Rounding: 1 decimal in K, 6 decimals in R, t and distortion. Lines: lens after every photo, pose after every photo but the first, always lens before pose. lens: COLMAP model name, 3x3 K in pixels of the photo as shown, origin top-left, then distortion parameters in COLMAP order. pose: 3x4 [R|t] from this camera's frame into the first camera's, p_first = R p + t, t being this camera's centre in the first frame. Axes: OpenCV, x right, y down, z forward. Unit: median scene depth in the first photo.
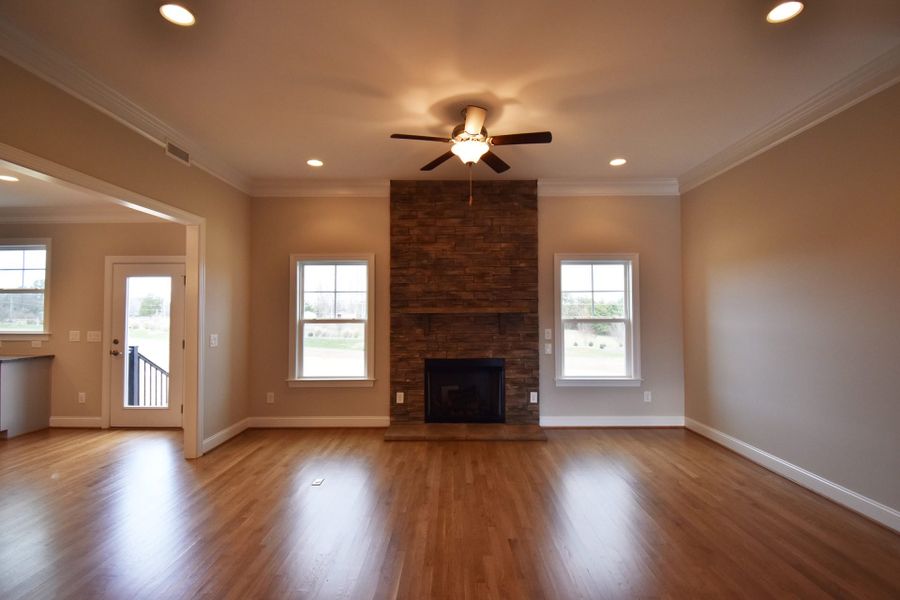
lens RADIAL K [[405.8, 0, 466.4], [0, 405.8, 304.7], [0, 0, 1]] dist [-0.005155, -0.003122]
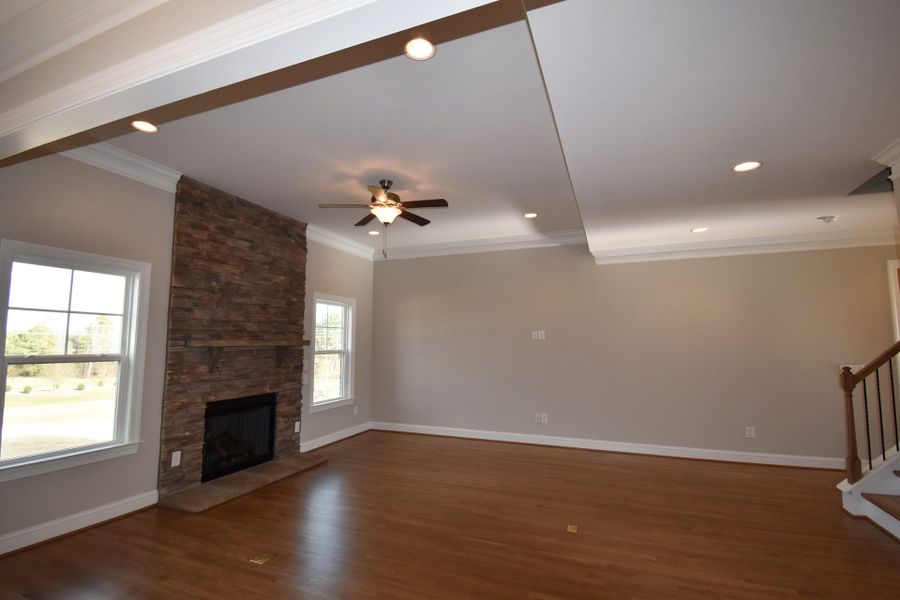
lens RADIAL K [[405.8, 0, 442.3], [0, 405.8, 306.7], [0, 0, 1]] dist [-0.005155, -0.003122]
pose [[0.395611, 0.085634, 0.914417, -0.670616], [-0.017317, 0.996162, -0.085797, 0.003260], [-0.918255, 0.018107, 0.395576, 0.239176]]
